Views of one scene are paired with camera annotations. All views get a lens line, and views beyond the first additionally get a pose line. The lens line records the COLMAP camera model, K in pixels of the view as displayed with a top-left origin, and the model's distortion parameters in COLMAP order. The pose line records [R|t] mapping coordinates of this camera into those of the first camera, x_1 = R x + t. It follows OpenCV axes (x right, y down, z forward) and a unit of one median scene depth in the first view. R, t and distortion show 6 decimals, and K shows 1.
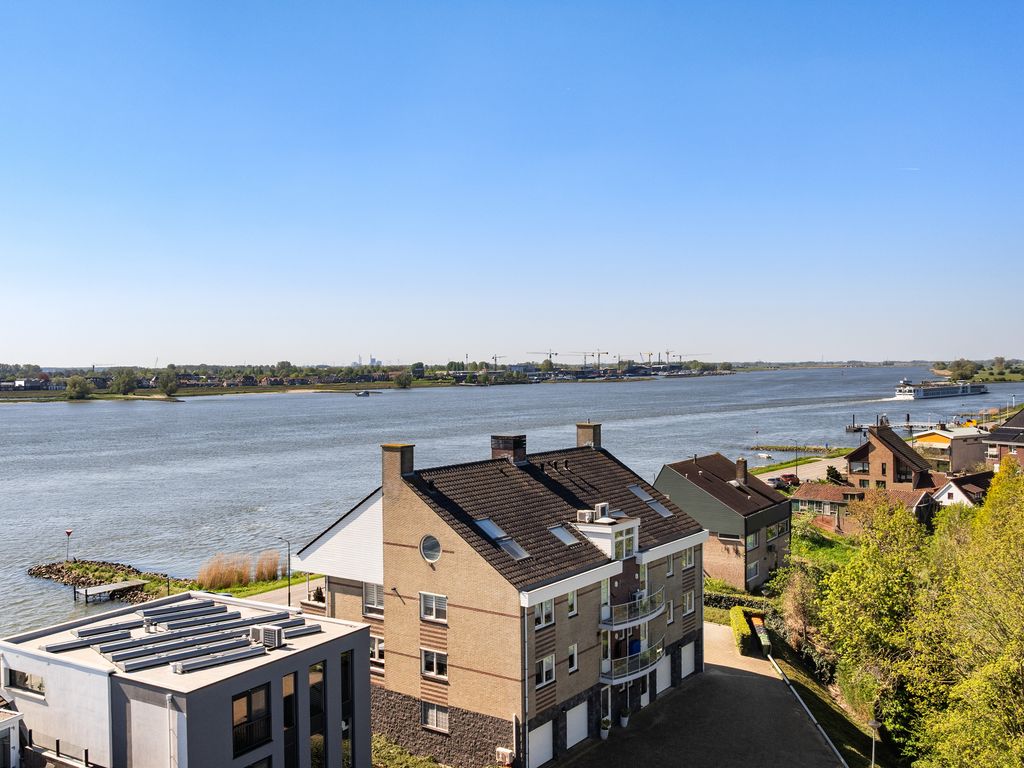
lens RADIAL K [[958.1, 0, 512.6], [0, 958.1, 382.7], [0, 0, 1]] dist [-0.031004, 0.000000]
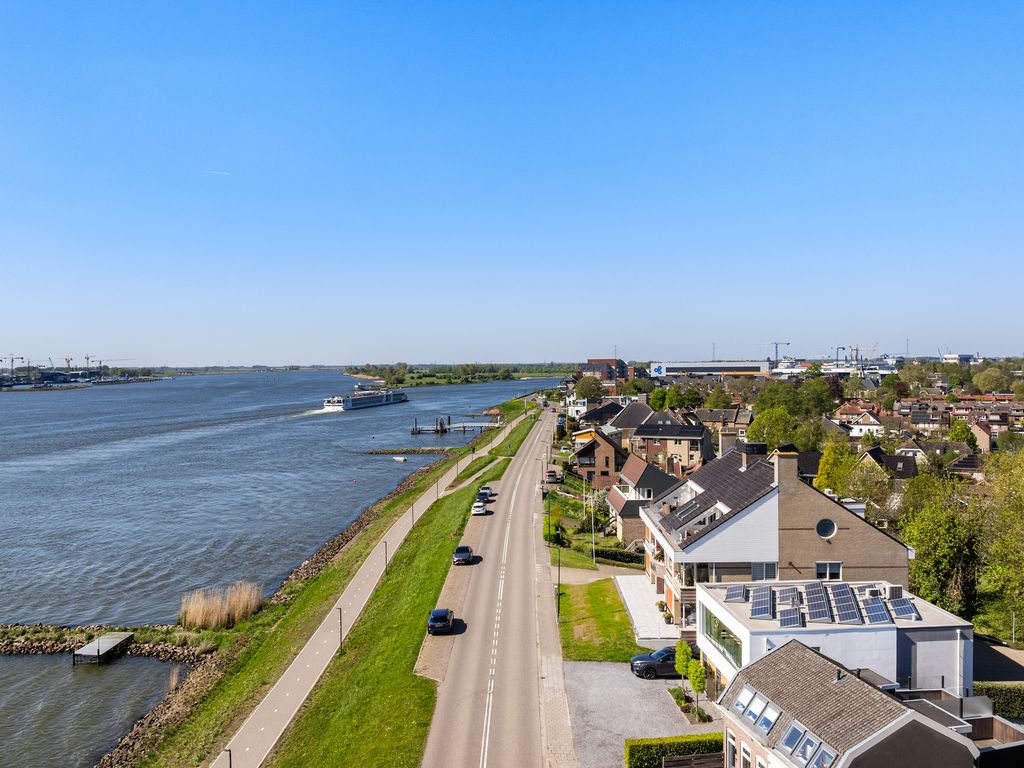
lens RADIAL K [[958.1, 0, 512.5], [0, 958.1, 384.1], [0, 0, 1]] dist [-0.031004, 0.000000]
pose [[0.816875, -0.011823, 0.576694, -0.423627], [0.013670, 0.999906, 0.001135, -0.013360], [-0.576653, 0.006957, 0.816959, 0.051641]]
